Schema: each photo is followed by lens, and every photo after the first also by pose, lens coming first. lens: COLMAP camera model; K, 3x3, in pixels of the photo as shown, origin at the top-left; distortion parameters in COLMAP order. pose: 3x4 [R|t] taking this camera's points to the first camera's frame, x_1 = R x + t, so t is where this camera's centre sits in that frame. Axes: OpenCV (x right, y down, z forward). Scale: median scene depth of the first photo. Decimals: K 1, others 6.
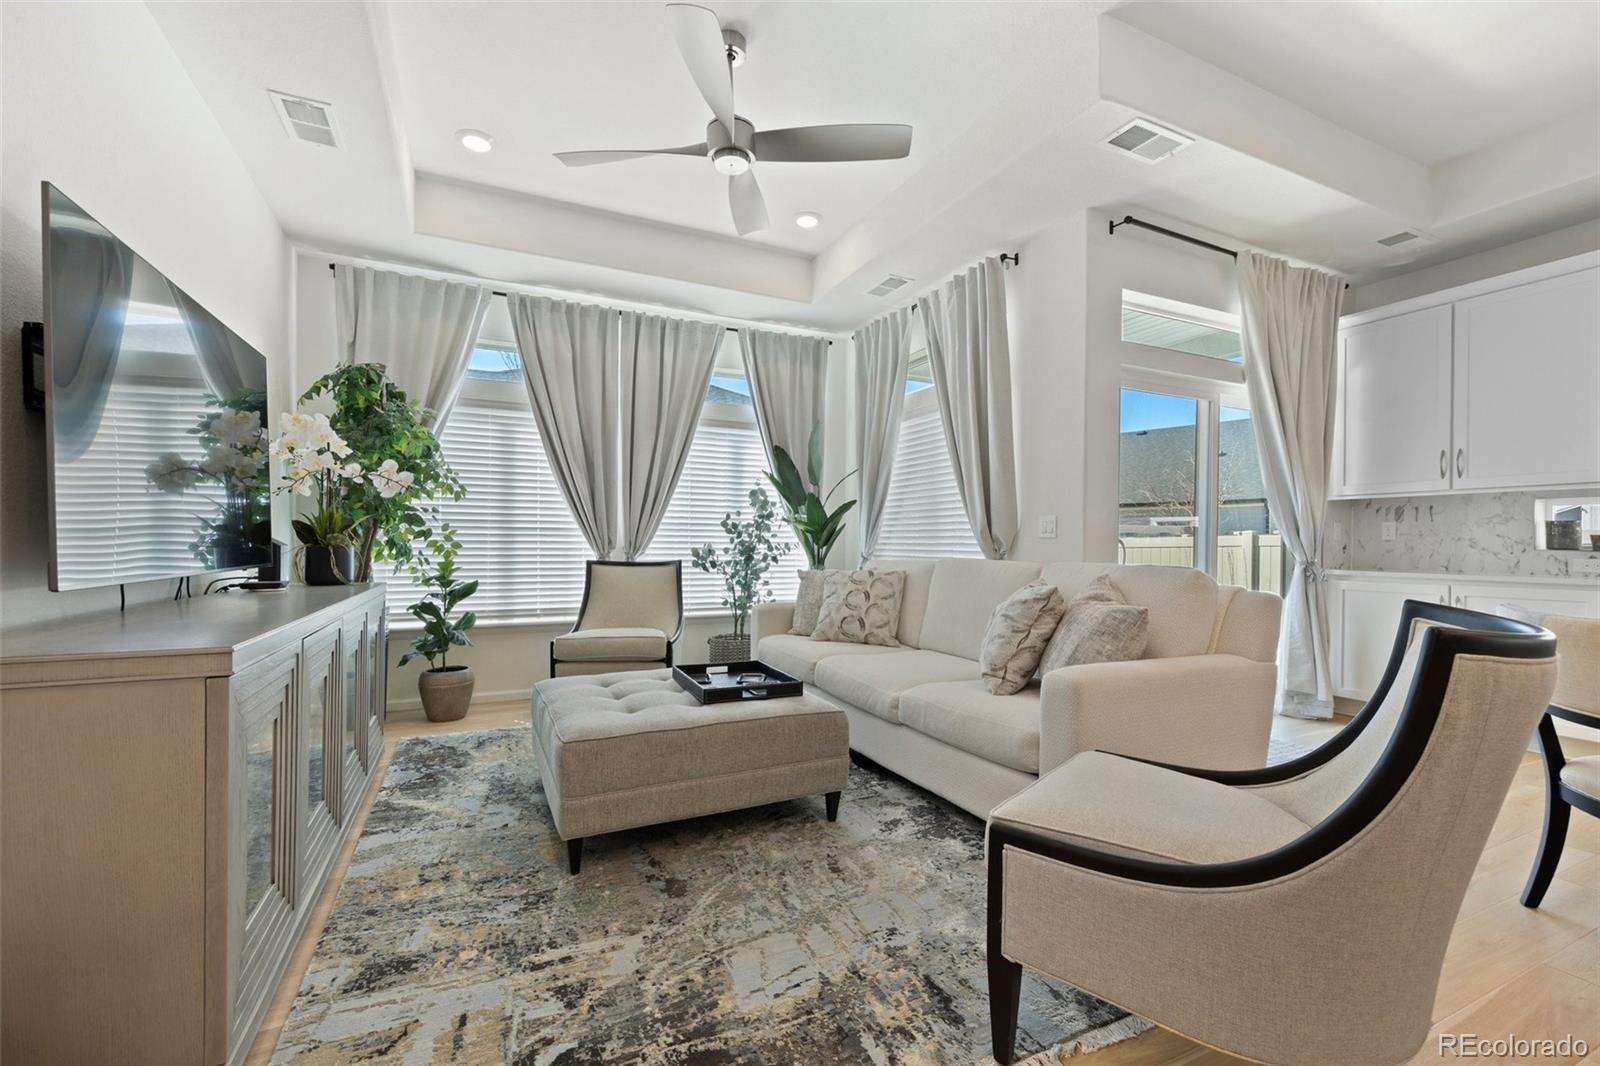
lens RADIAL K [[677.5, 0, 794.5], [0, 677.5, 547.3], [0, 0, 1]] dist [0.007876, -0.000153]
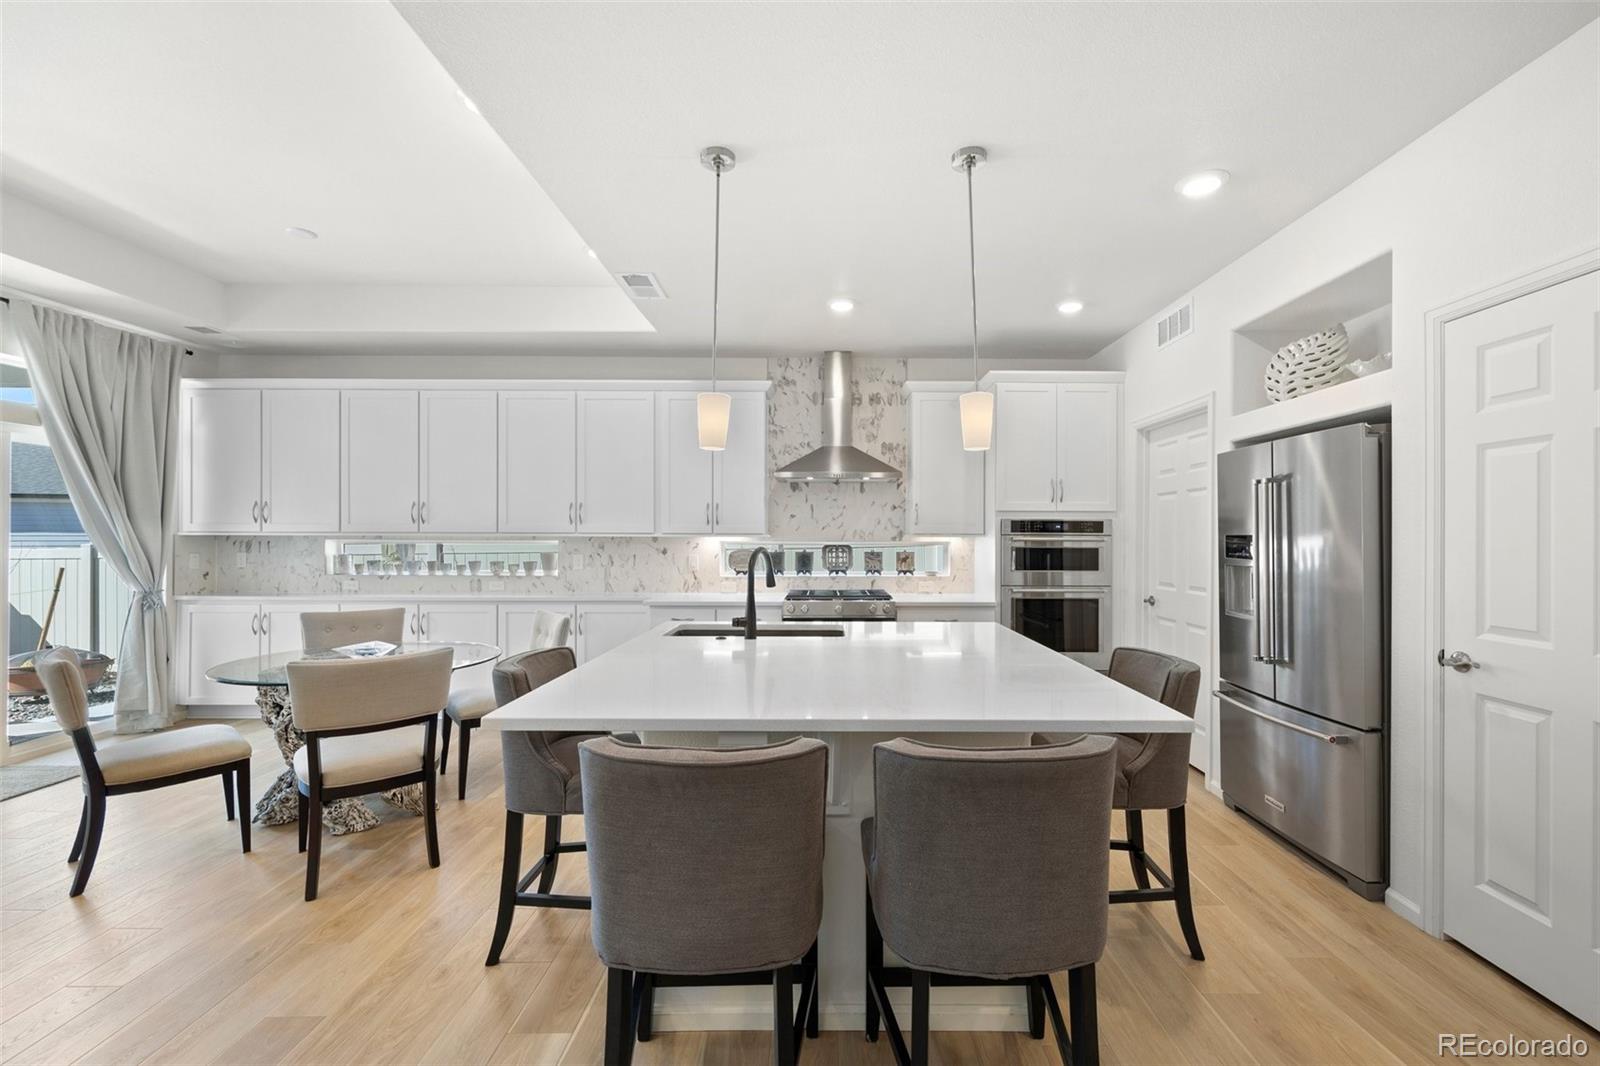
lens RADIAL K [[666.7, 0, 827.7], [0, 666.7, 537.6], [0, 0, 1]] dist [-0.001340, -0.000169]
pose [[0.424201, -0.007658, 0.905535, 0.249905], [0.005578, 0.999967, 0.005844, -0.070537], [-0.905551, 0.002572, 0.424230, -0.497785]]
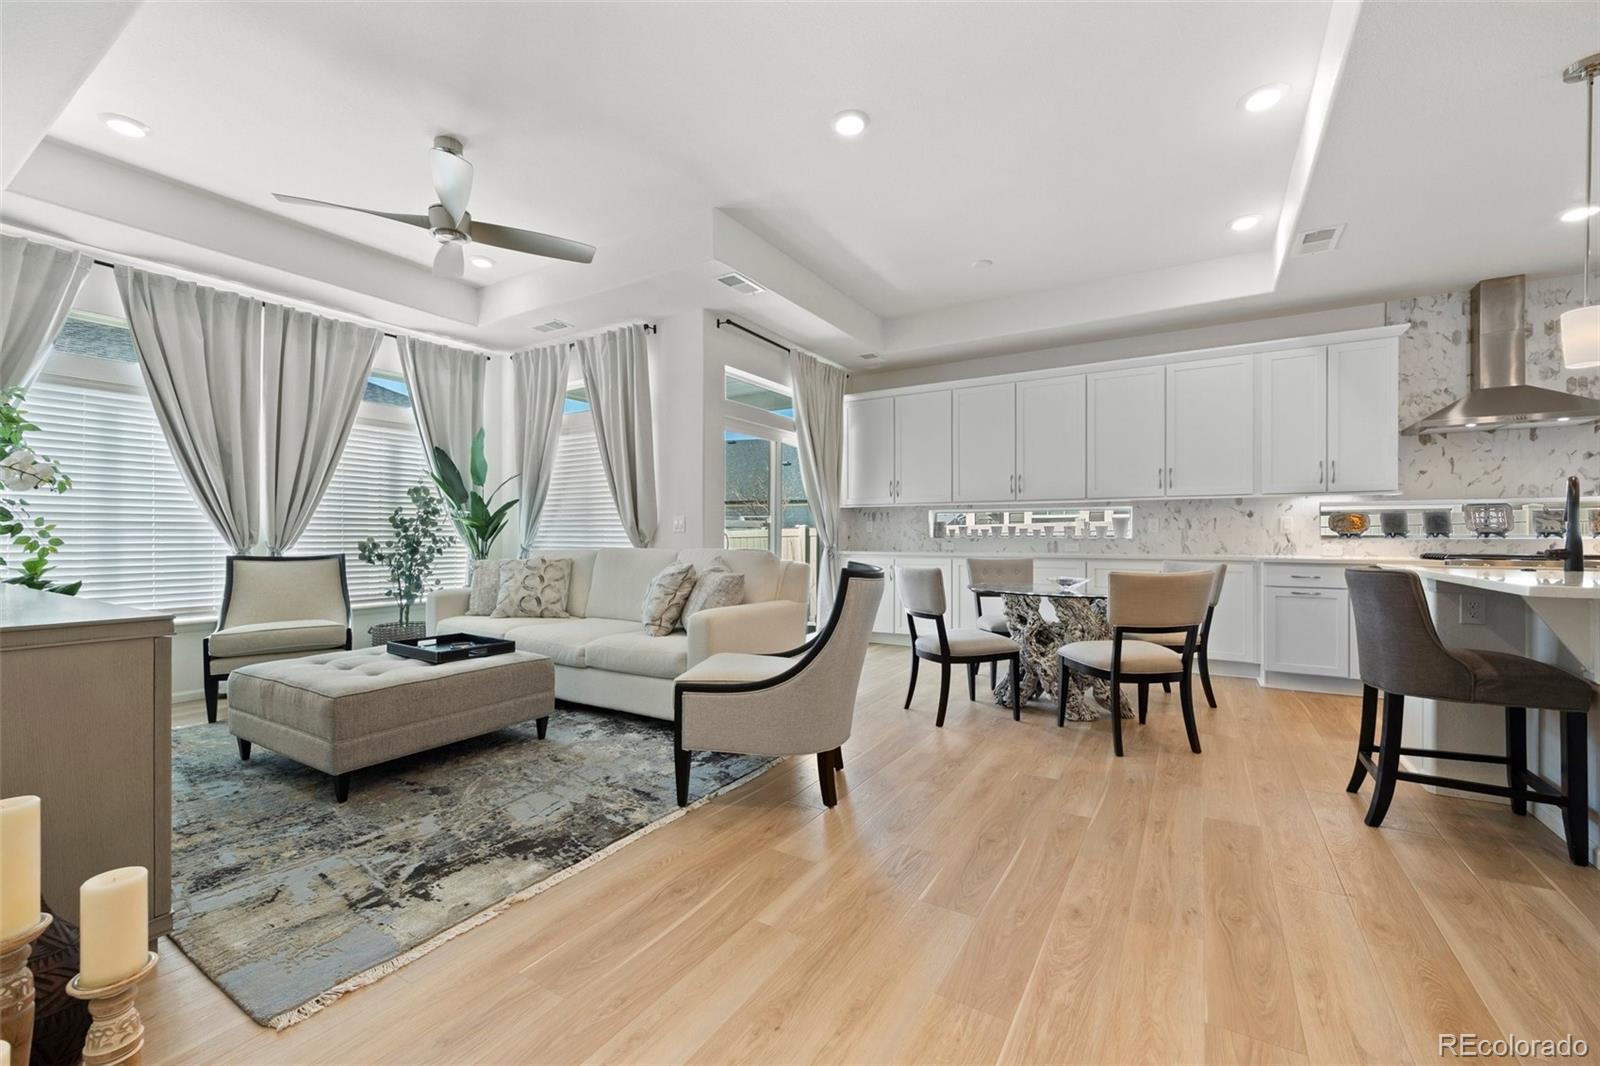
lens RADIAL K [[655.5, 0, 797.7], [0, 655.5, 535.8], [0, 0, 1]] dist [-0.000644, -0.000118]
pose [[0.840062, -0.006243, 0.542455, -0.146038], [0.008375, 0.999964, -0.001460, -0.001458], [-0.542426, 0.005769, 0.840084, -0.256856]]
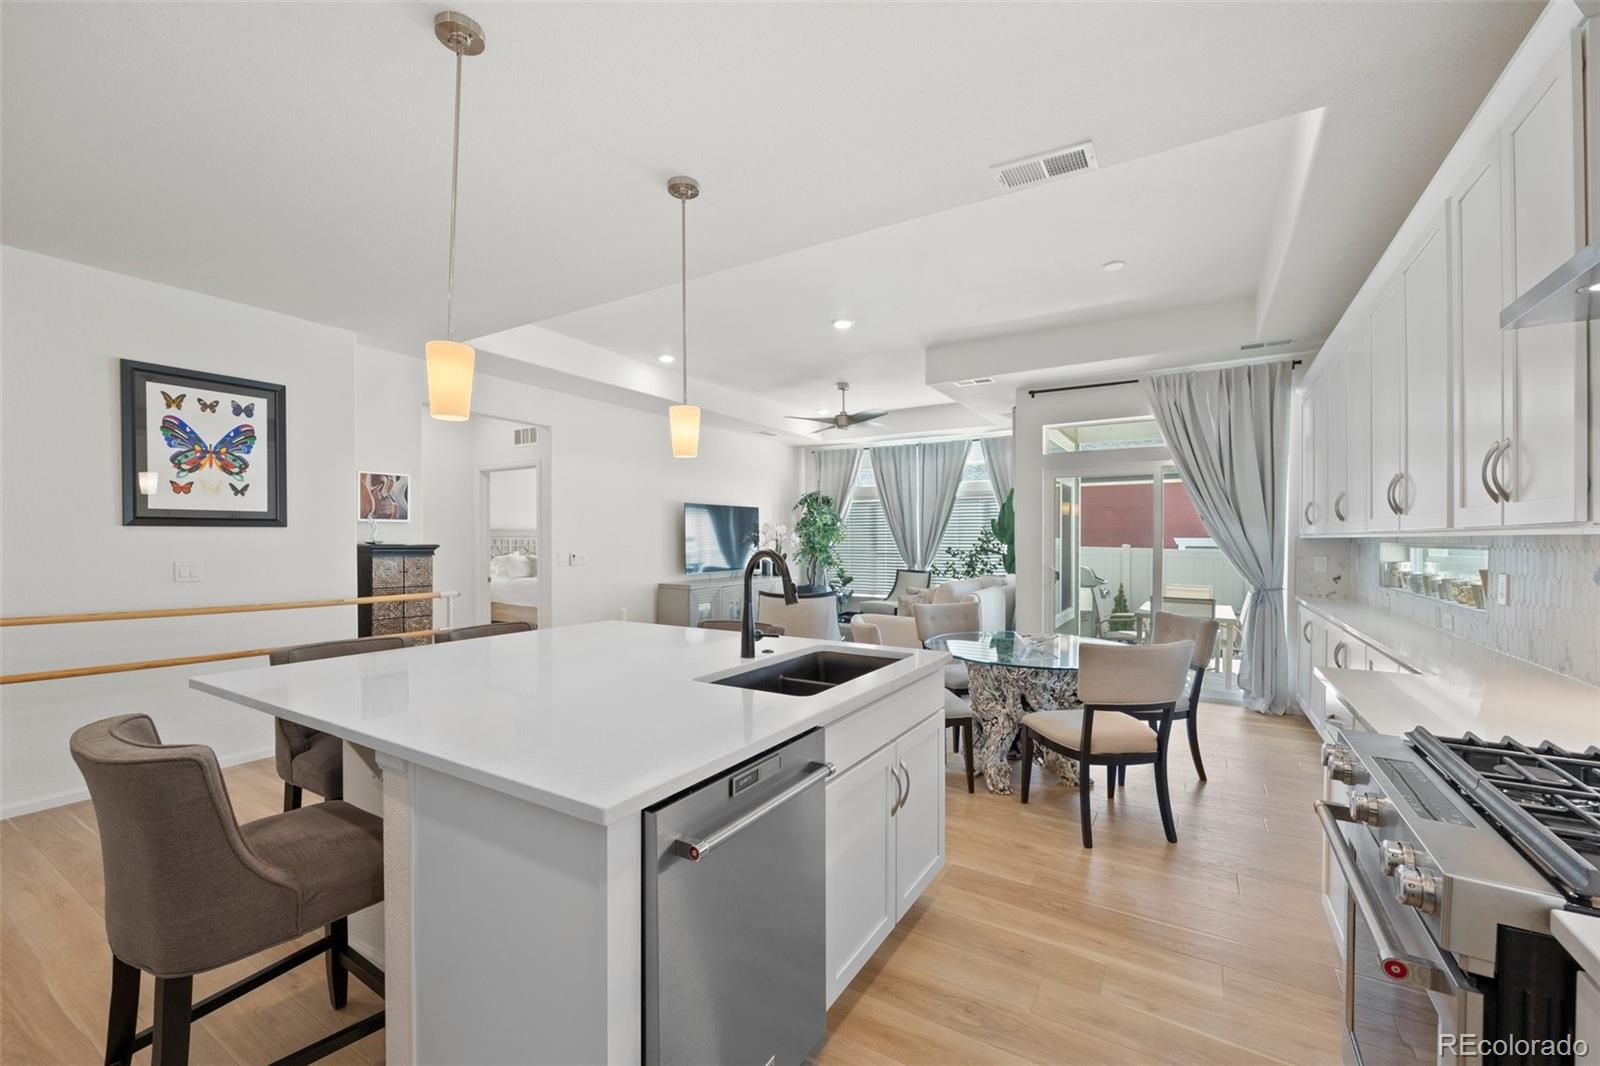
lens RADIAL K [[652.0, 0, 794.4], [0, 652.0, 546.9], [0, 0, 1]] dist [-0.001580, -0.000335]
pose [[0.542961, 0.002092, -0.839755, 1.362769], [-0.001124, 0.999998, 0.001765, -0.059032], [0.839757, -0.000015, 0.542962, -0.400146]]
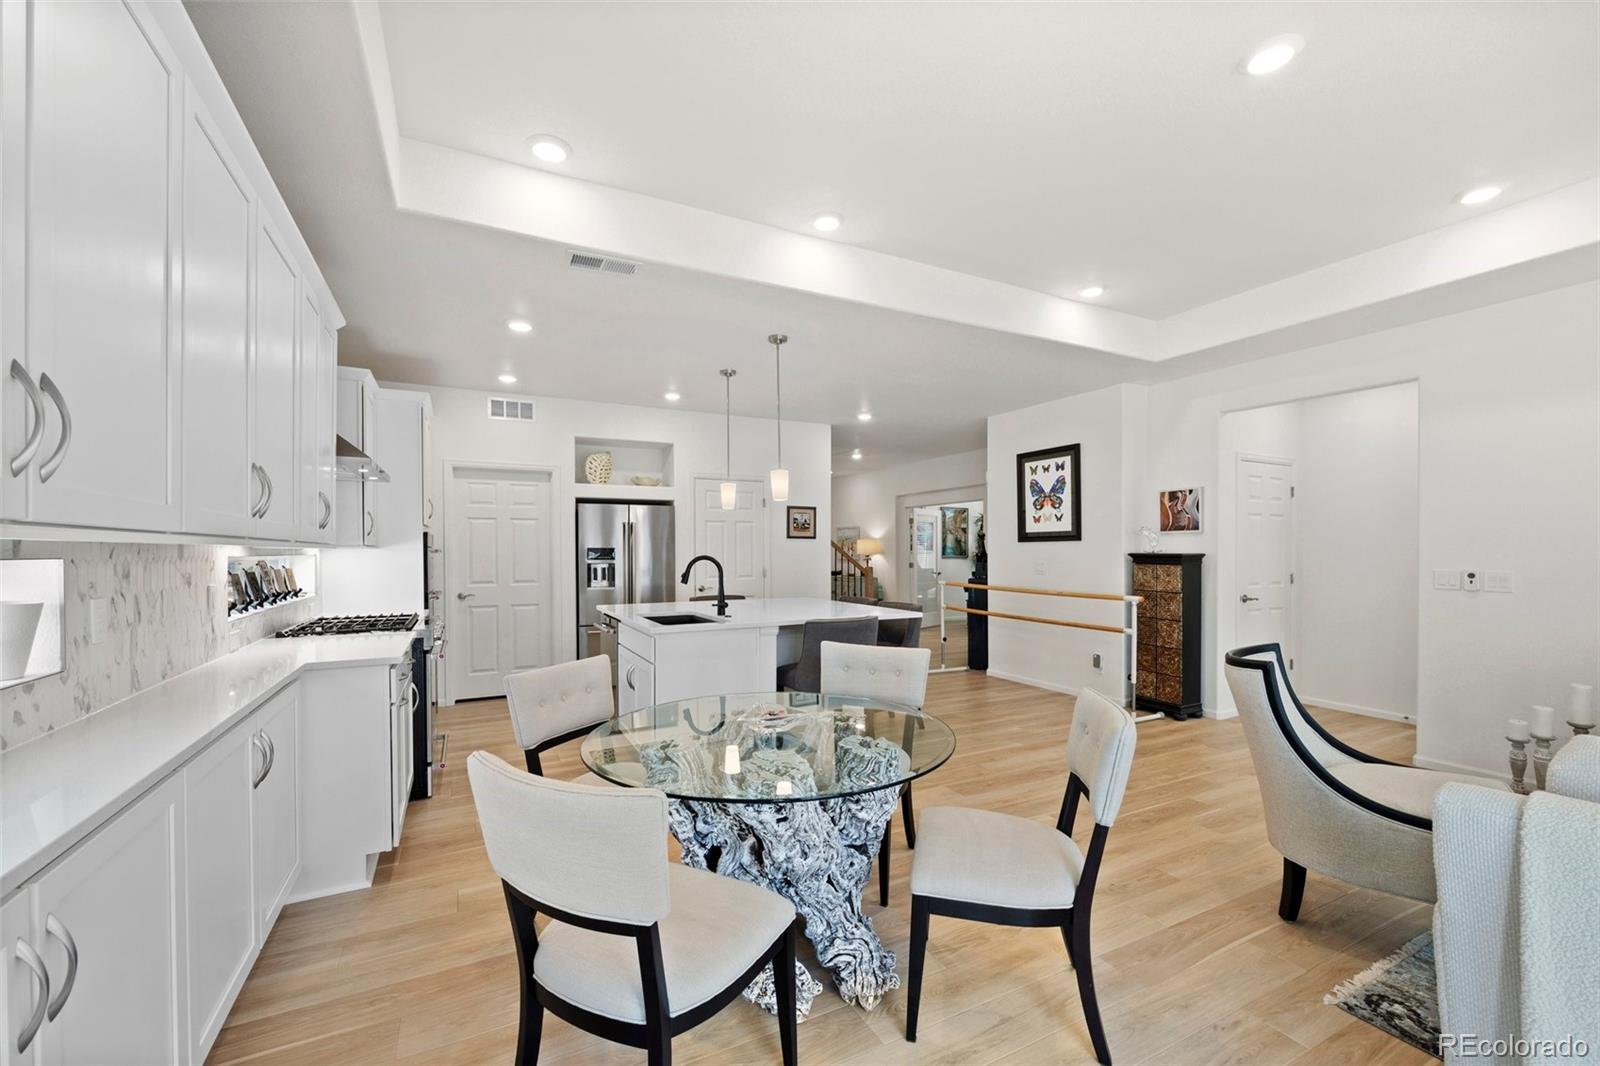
lens RADIAL K [[652.0, 0, 794.4], [0, 652.0, 546.9], [0, 0, 1]] dist [-0.001580, -0.000335]
pose [[-0.999778, -0.004298, -0.020627, 0.755566], [-0.004306, 0.999991, 0.000312, -0.071074], [0.020626, 0.000401, -0.999787, 0.930031]]
